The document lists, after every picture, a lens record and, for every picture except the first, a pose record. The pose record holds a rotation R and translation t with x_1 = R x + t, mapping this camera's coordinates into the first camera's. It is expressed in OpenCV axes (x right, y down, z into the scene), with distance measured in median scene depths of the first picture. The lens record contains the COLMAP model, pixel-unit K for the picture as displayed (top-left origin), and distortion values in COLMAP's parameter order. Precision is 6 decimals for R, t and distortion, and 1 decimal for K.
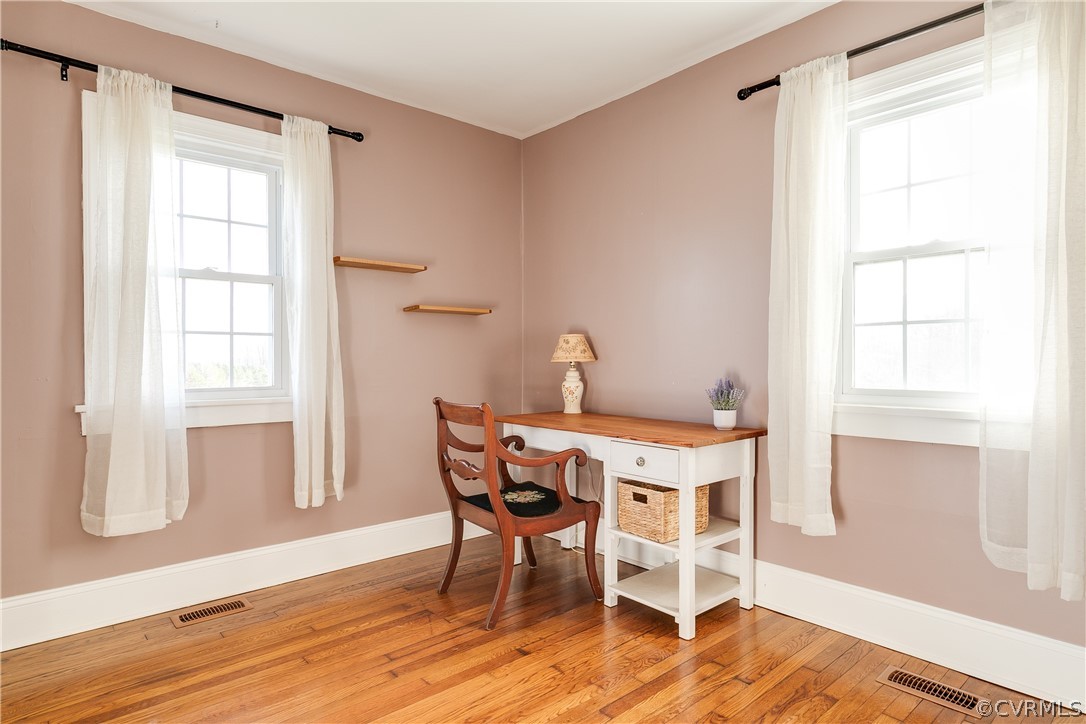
lens RADIAL K [[607.0, 0, 543.0], [0, 607.0, 362.0], [0, 0, 1]] dist [0.001273, 0.000065]
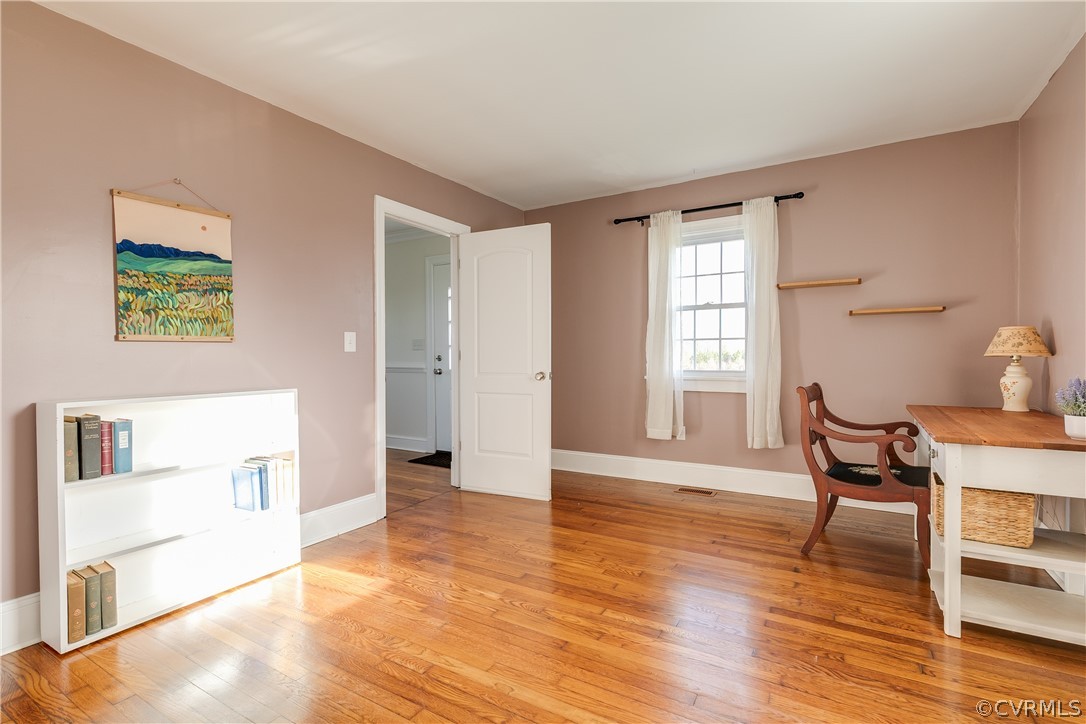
lens RADIAL K [[488.9, 0, 567.6], [0, 488.9, 362.1], [0, 0, 1]] dist [0.002627, 0.000392]
pose [[0.347269, 0.013888, -0.937663, 0.644966], [-0.001275, 0.999896, 0.014337, -0.000980], [0.937765, -0.003784, 0.347251, 0.116385]]
